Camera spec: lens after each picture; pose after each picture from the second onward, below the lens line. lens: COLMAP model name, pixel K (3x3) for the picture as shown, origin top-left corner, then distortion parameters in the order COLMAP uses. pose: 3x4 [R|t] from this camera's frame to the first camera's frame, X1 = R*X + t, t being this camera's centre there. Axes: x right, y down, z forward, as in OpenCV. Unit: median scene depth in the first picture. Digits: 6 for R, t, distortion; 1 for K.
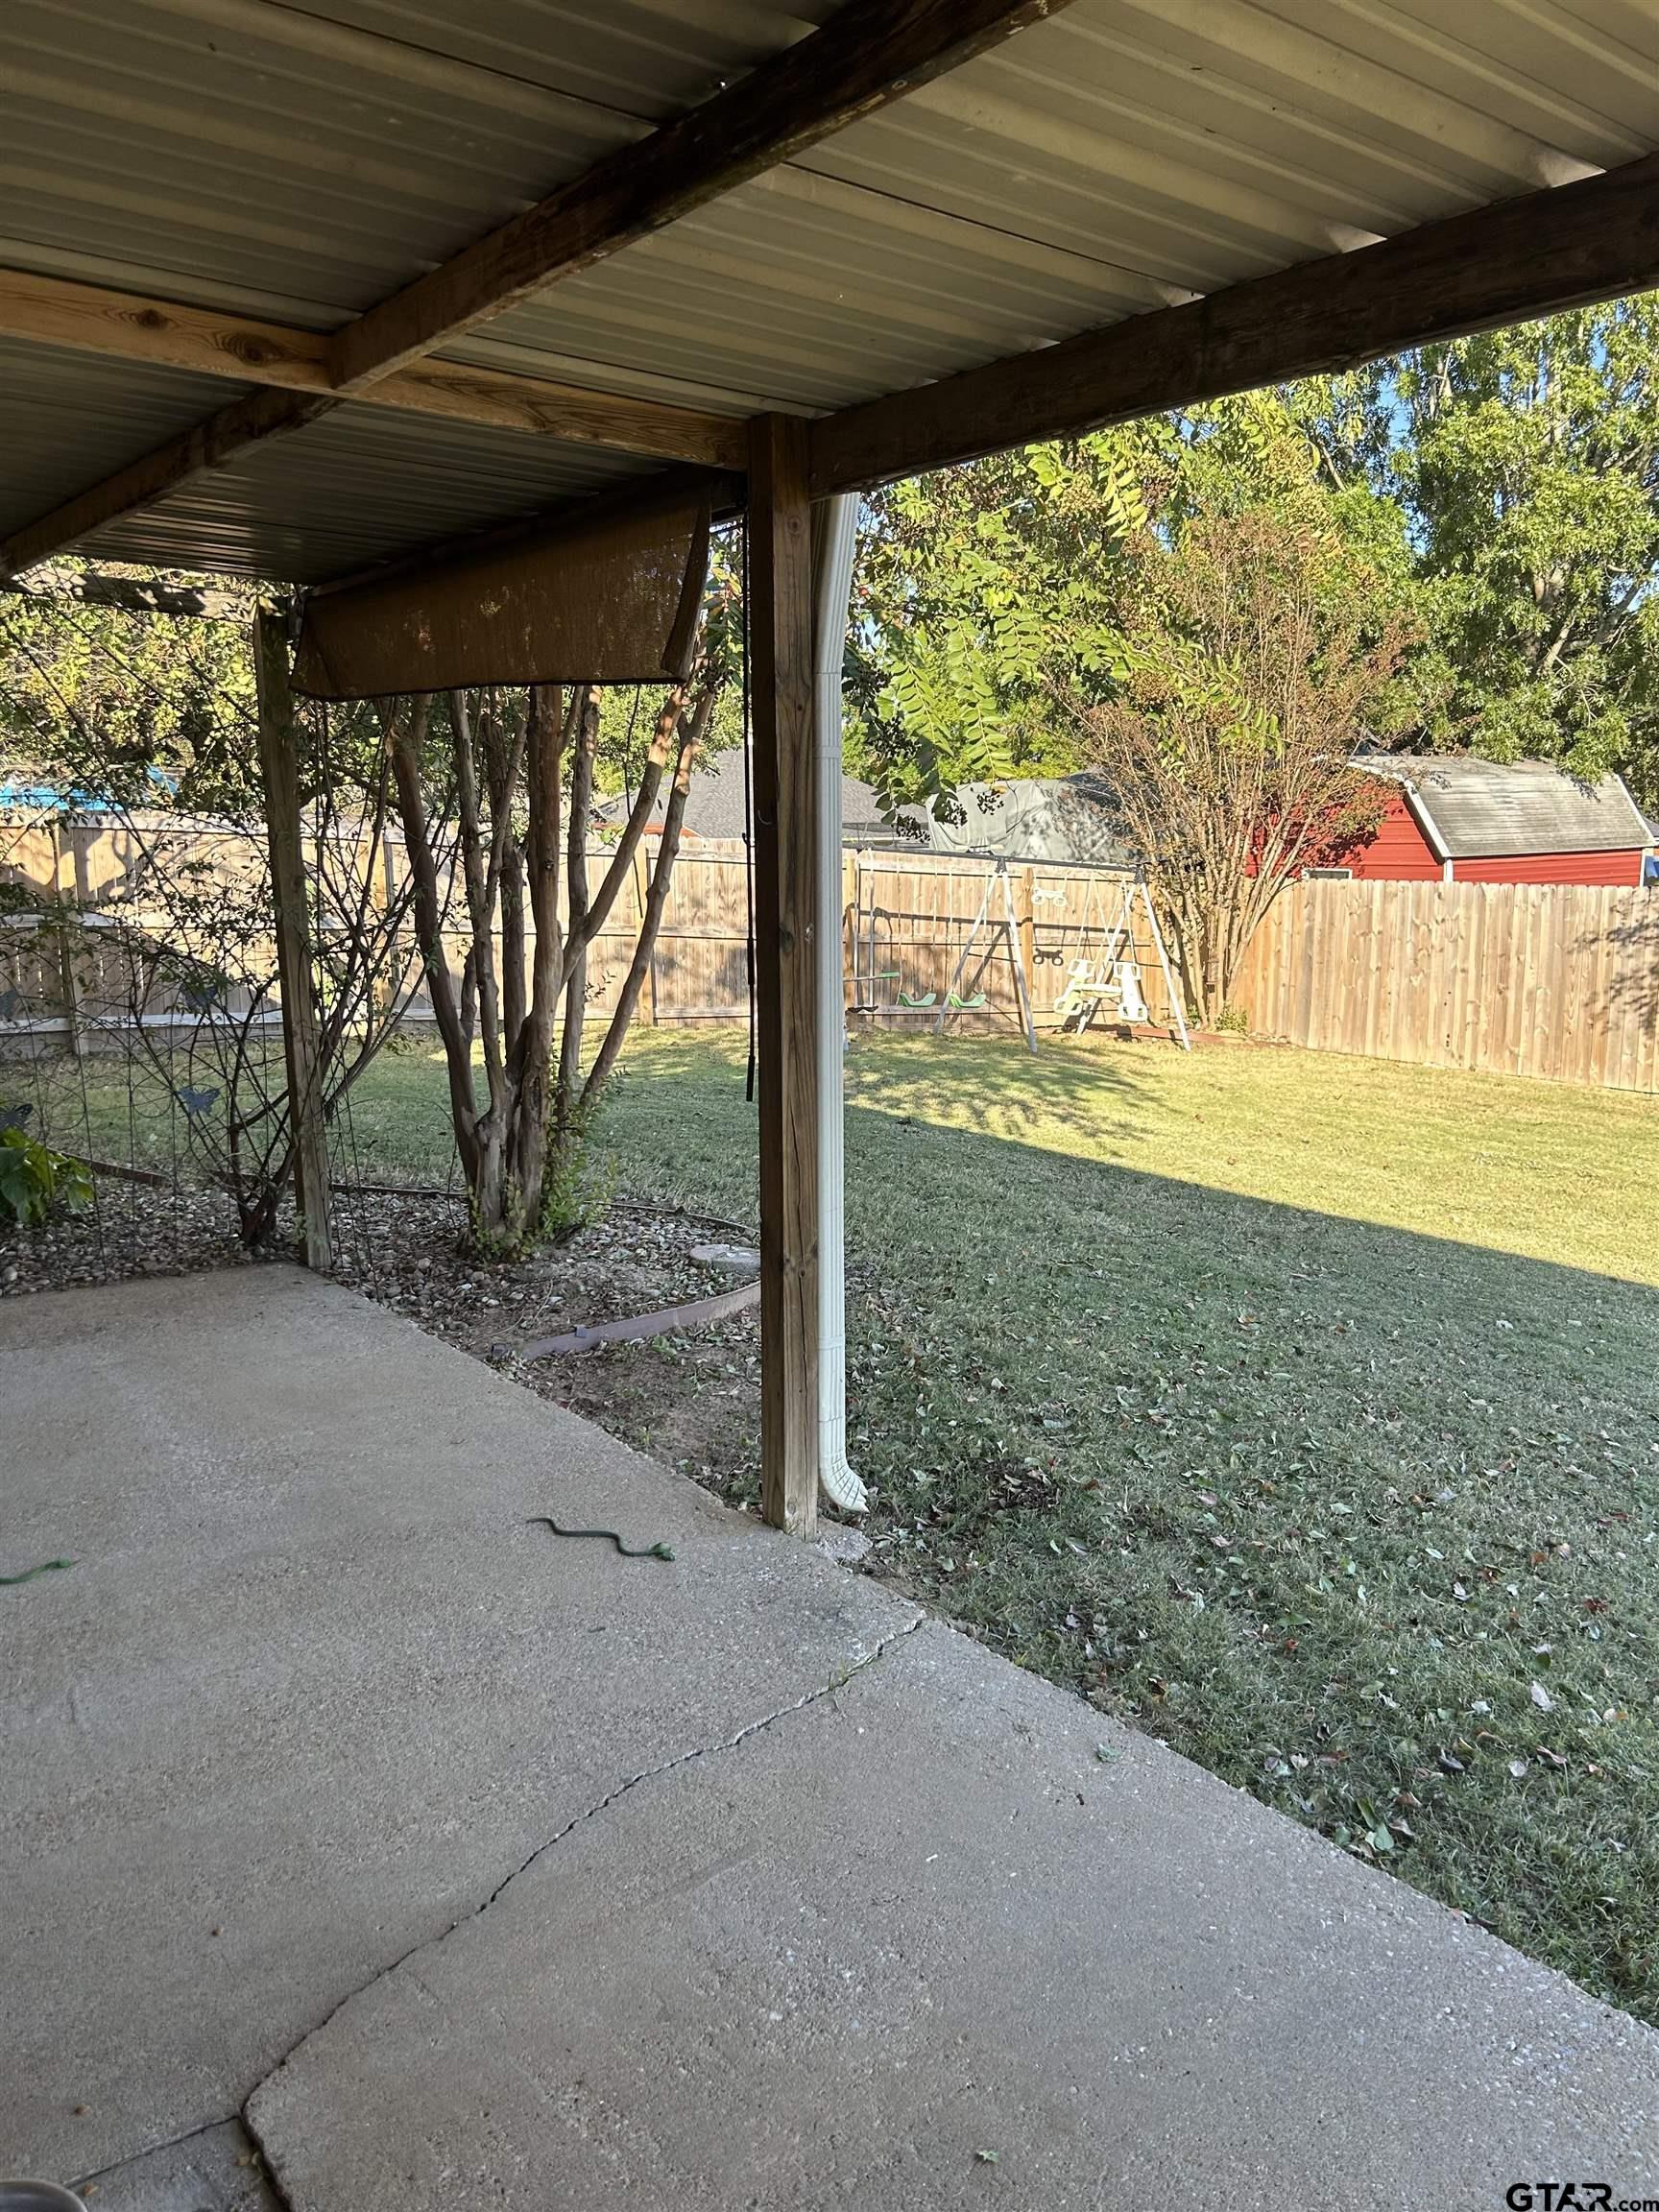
lens RADIAL K [[1669.5, 0, 829.5], [0, 1669.5, 1106.0], [0, 0, 1]] dist [0.043068, -0.002188]
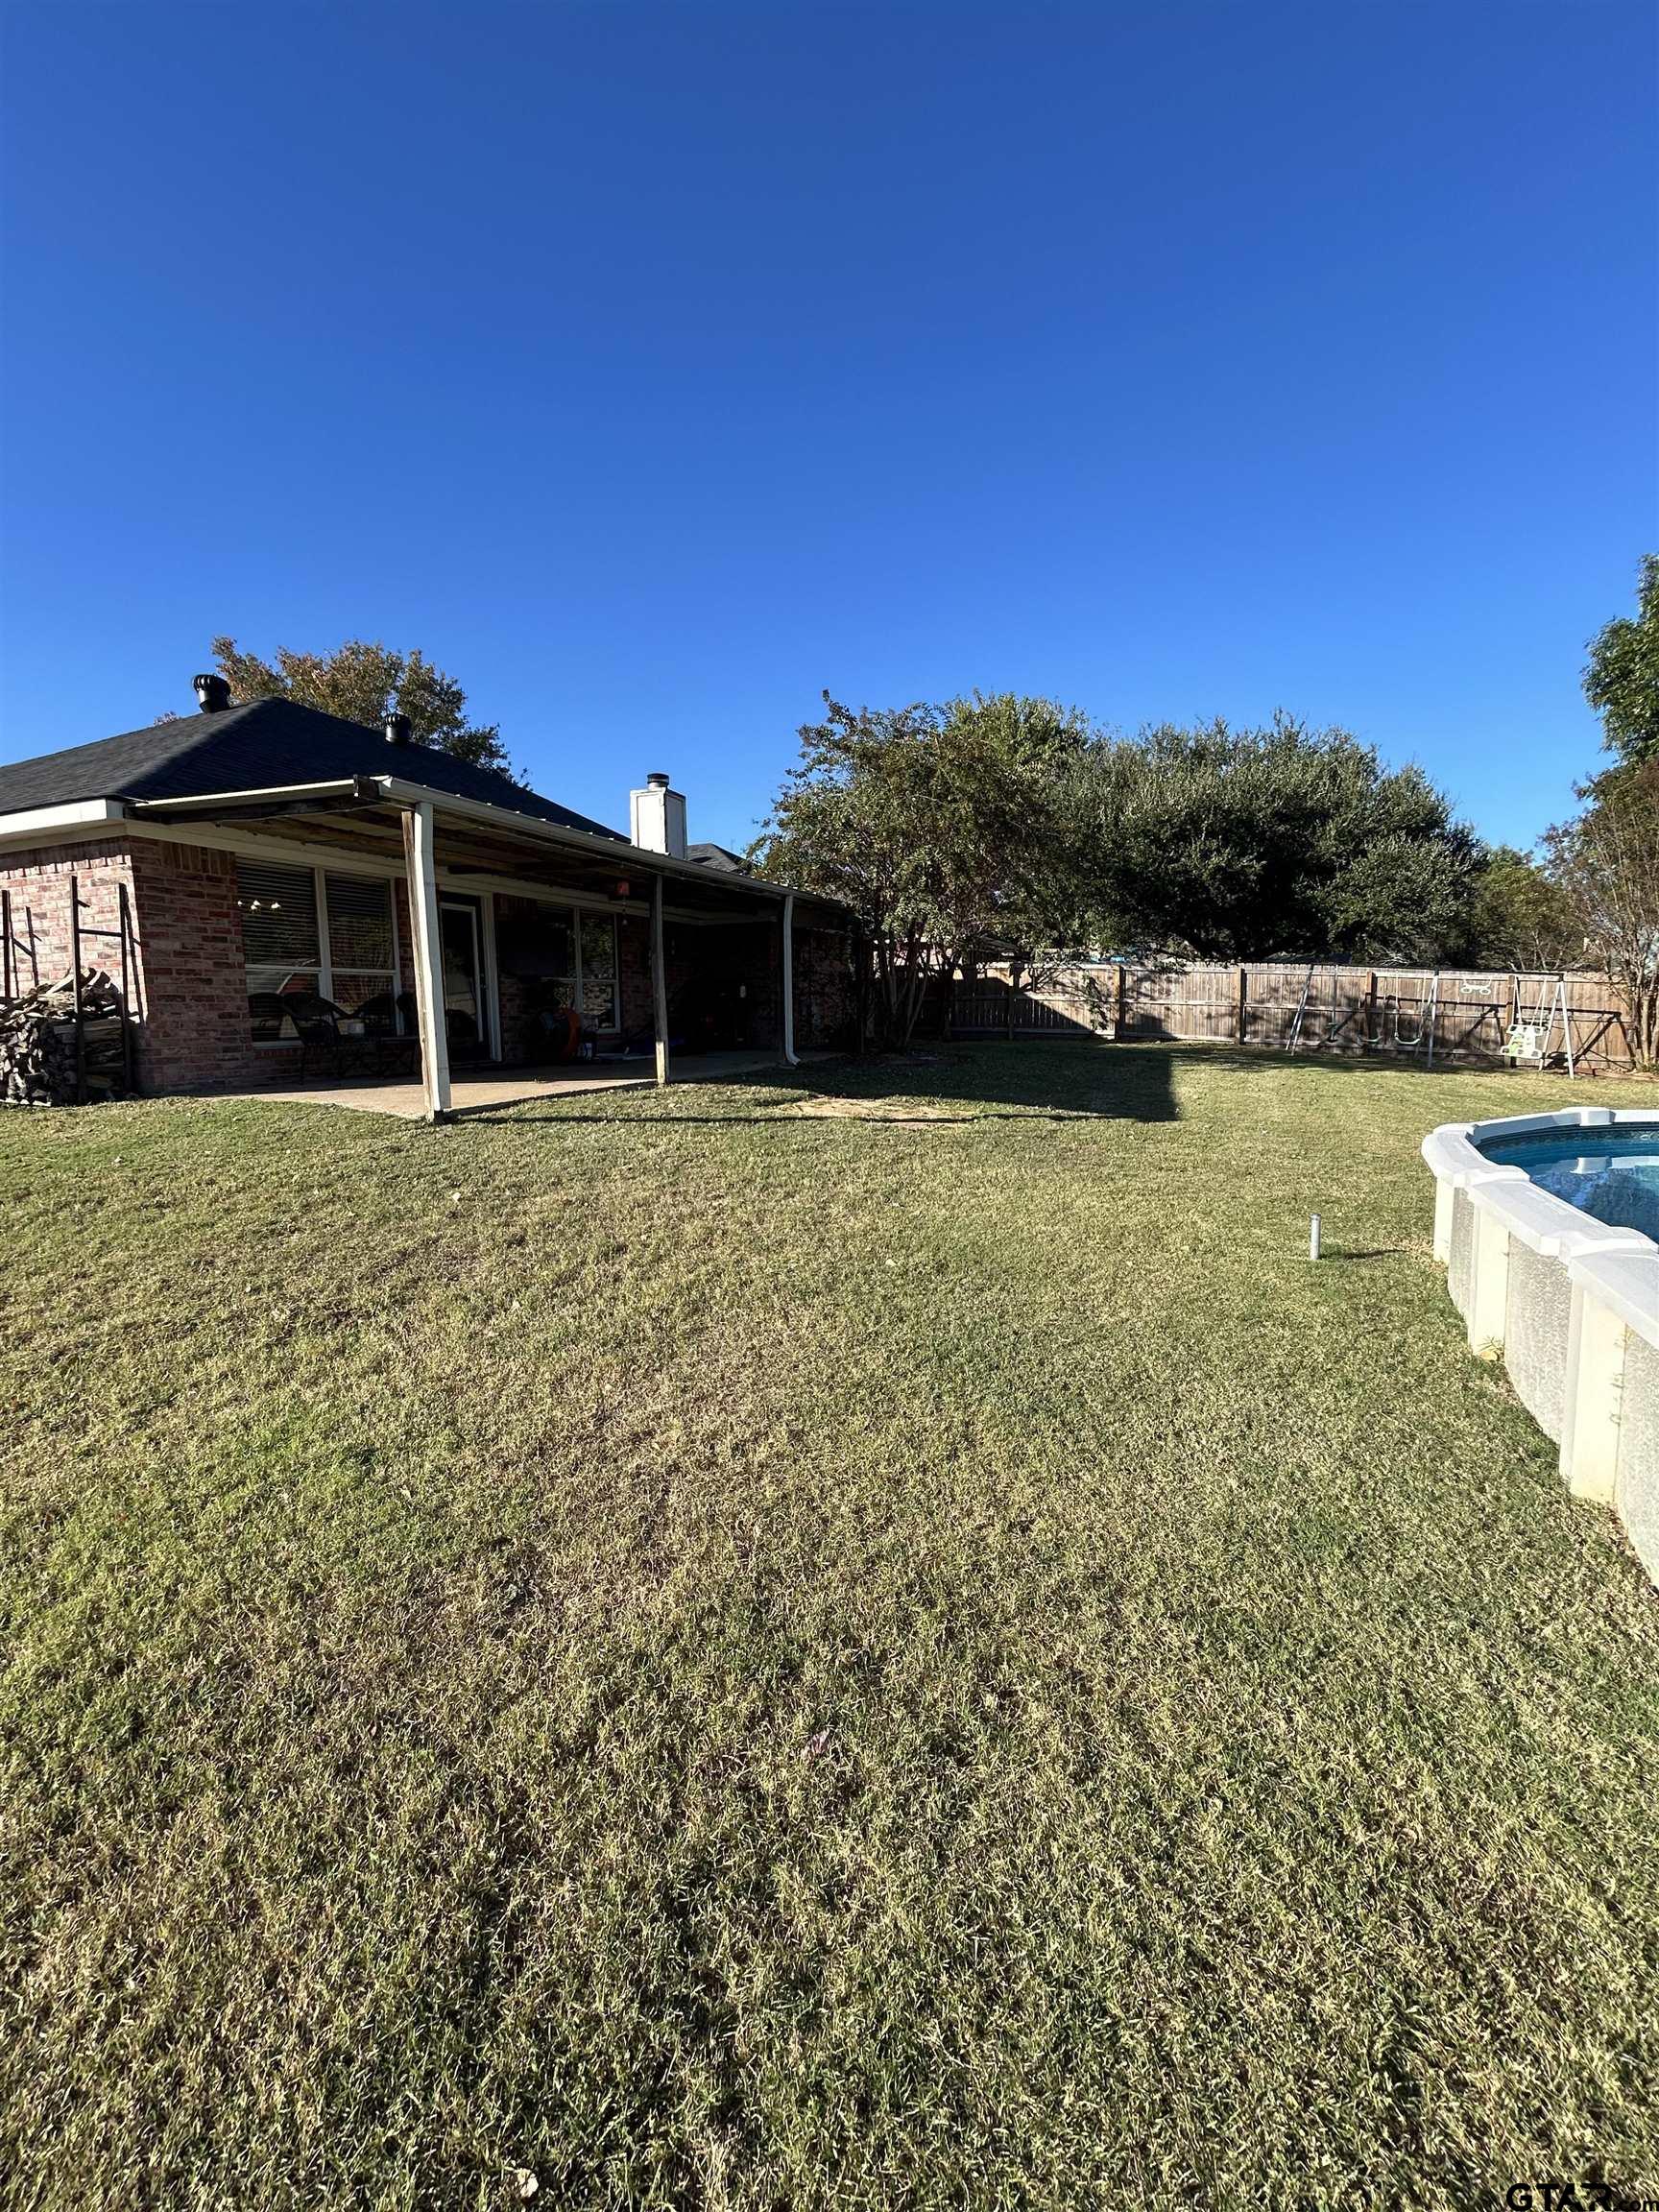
lens RADIAL K [[898.3, 0, 829.5], [0, 898.3, 1106.0], [0, 0, 1]] dist [-0.013950, 0.012559]
pose [[0.483832, 0.093694, -0.870131, 0.691191], [-0.127326, 0.991210, 0.035933, 0.060647], [0.865849, 0.093405, 0.491509, -0.082375]]
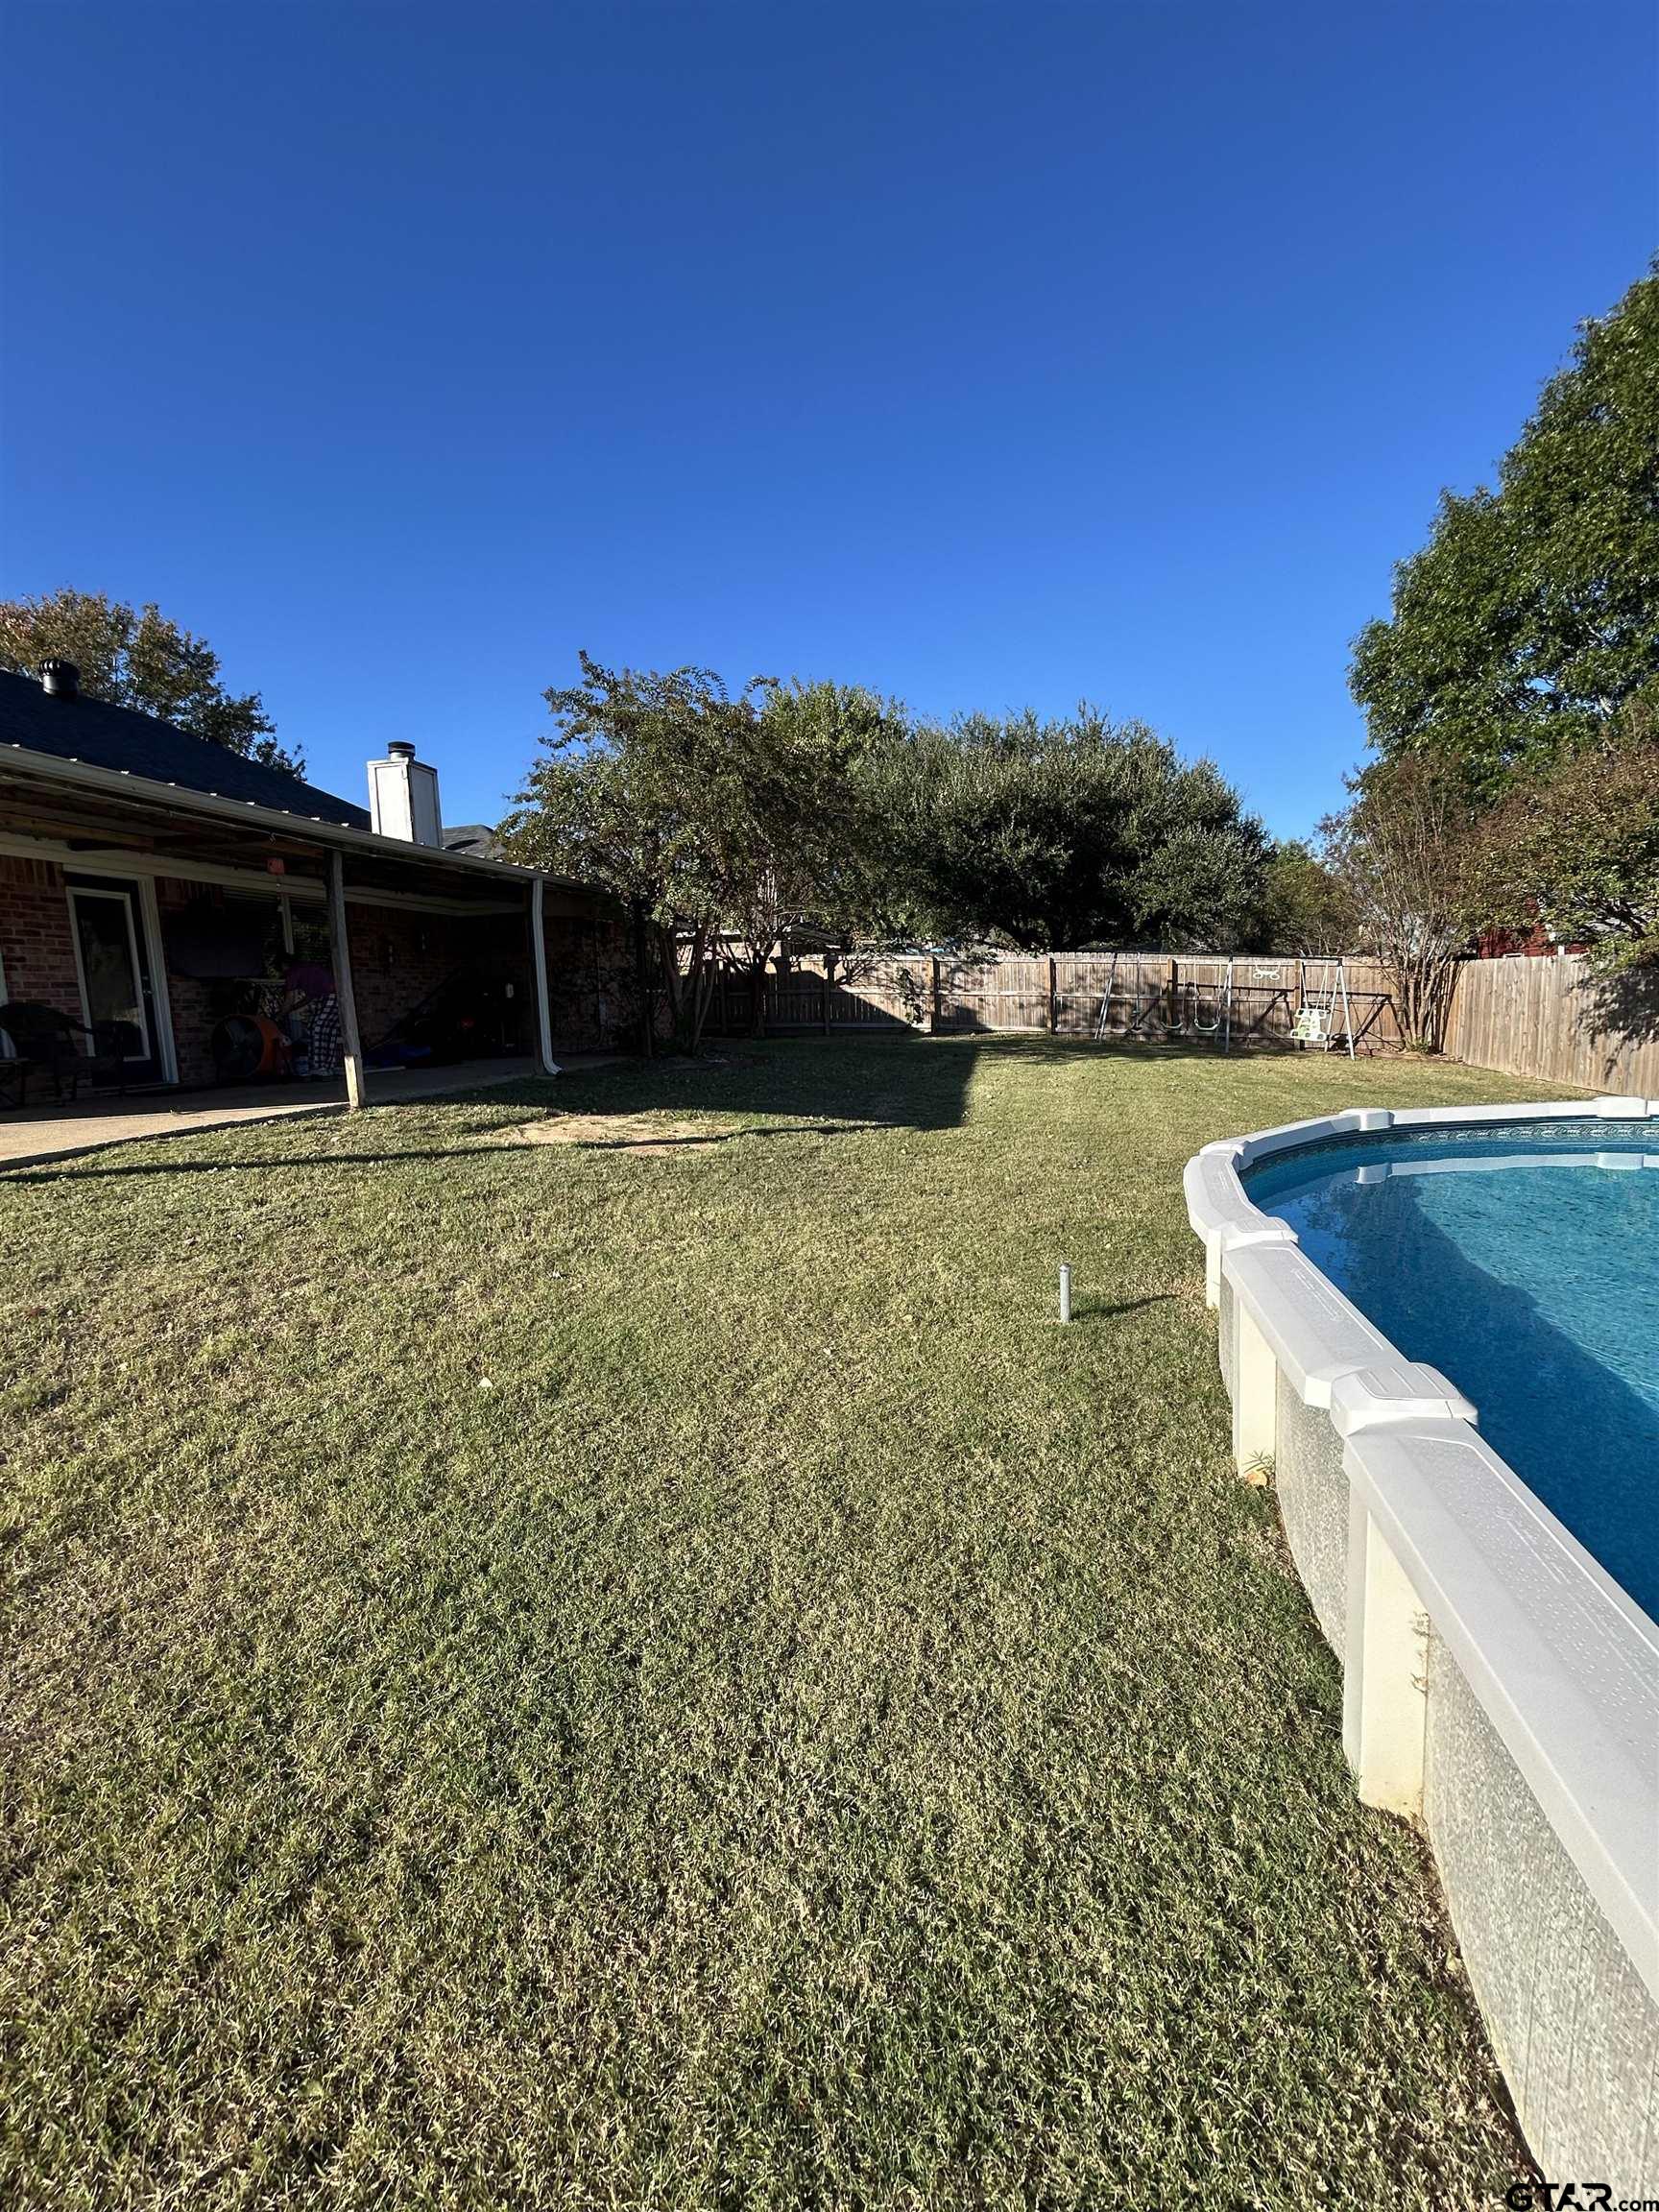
lens RADIAL K [[893.1, 0, 829.5], [0, 893.1, 1106.0], [0, 0, 1]] dist [-0.000099, -0.000196]
pose [[0.620144, 0.077817, -0.780619, 0.655546], [-0.093225, 0.995327, 0.025160, 0.044452], [0.778929, 0.057170, 0.624500, 0.010264]]
